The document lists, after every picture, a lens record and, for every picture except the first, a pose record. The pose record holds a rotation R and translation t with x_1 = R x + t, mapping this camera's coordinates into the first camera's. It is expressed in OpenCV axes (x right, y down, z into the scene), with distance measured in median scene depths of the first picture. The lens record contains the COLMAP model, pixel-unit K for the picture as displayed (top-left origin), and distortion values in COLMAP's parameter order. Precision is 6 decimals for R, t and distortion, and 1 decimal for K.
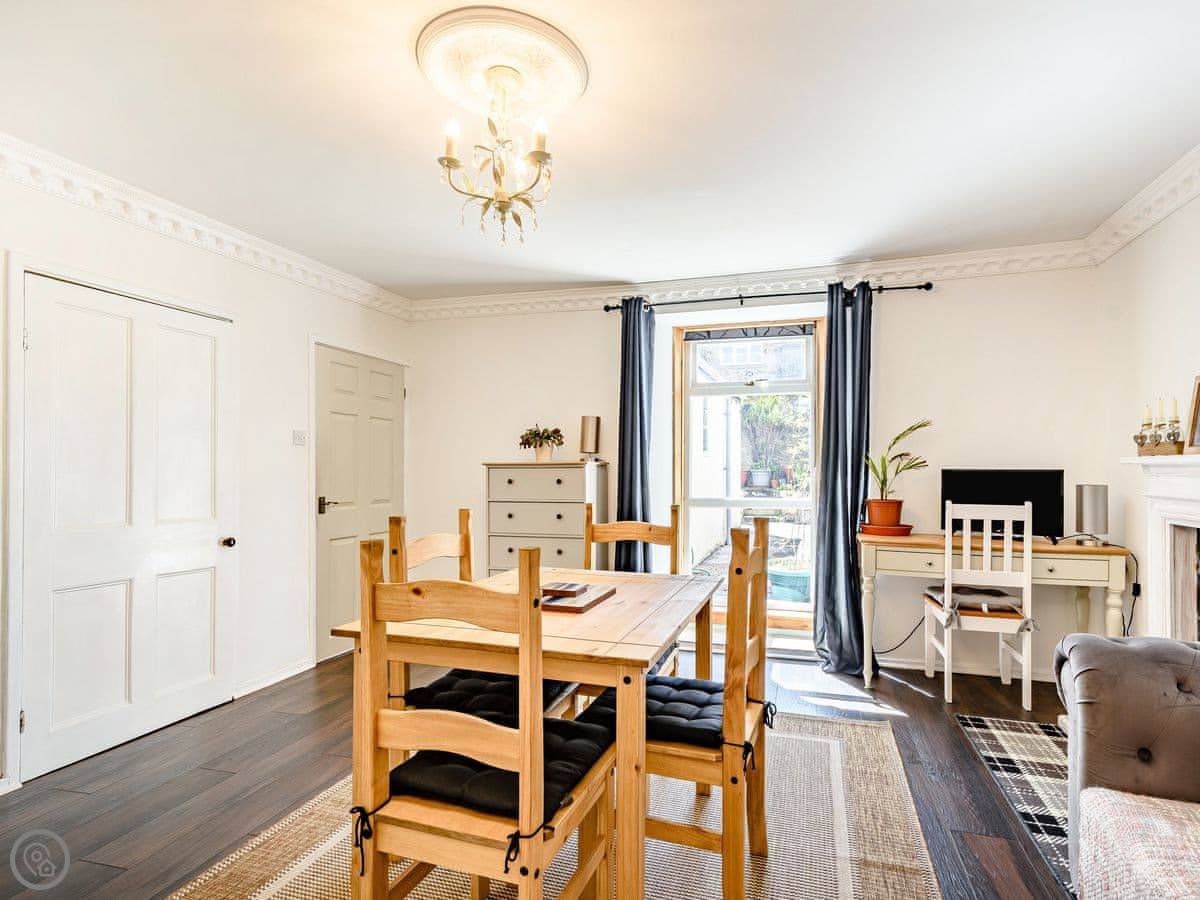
lens RADIAL K [[595.6, 0, 594.2], [0, 595.6, 459.6], [0, 0, 1]] dist [0.003982, 0.000186]
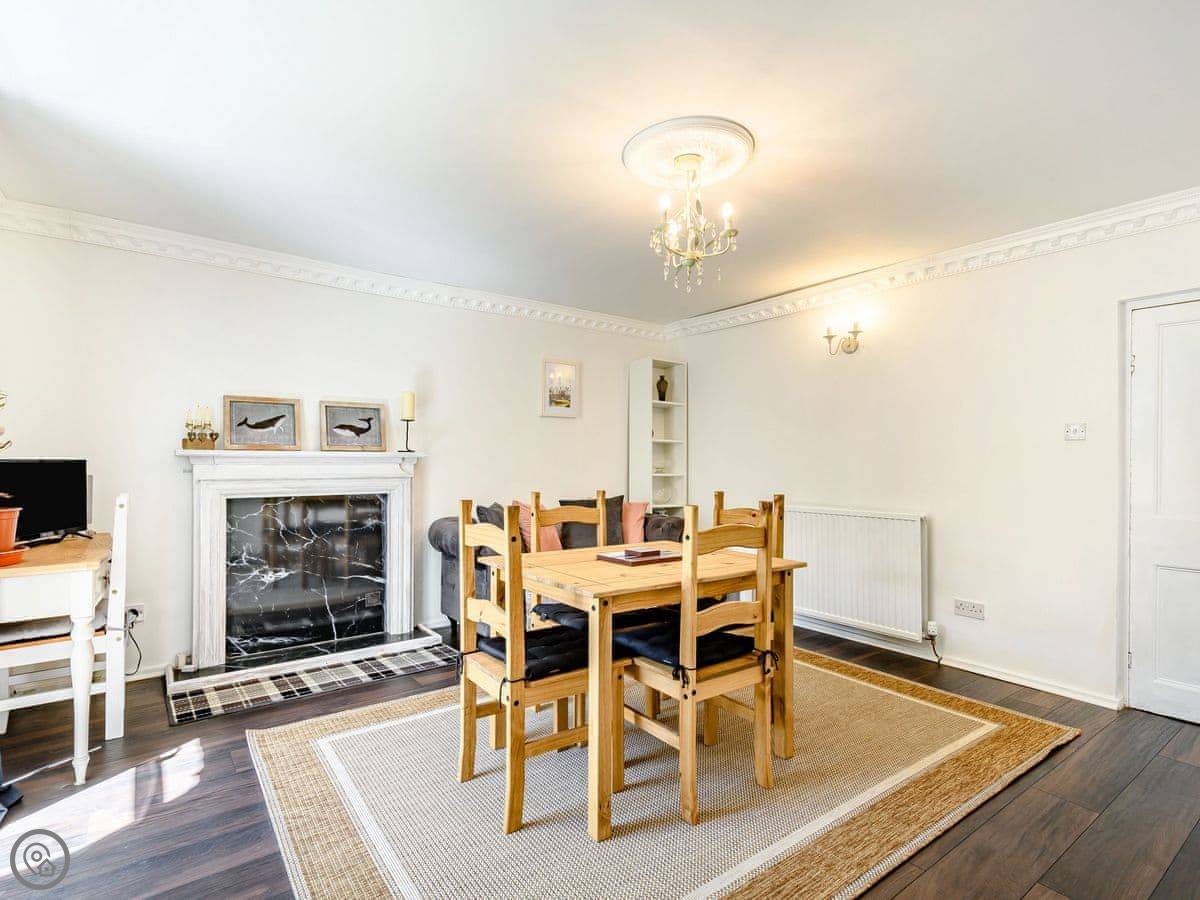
lens RADIAL K [[595.6, 0, 594.2], [0, 595.6, 459.6], [0, 0, 1]] dist [0.003982, 0.000186]
pose [[-0.827162, 0.000049, 0.561963, -0.495002], [-0.011427, 0.999792, -0.016907, 0.028744], [-0.561847, -0.020407, -0.826989, 1.539919]]
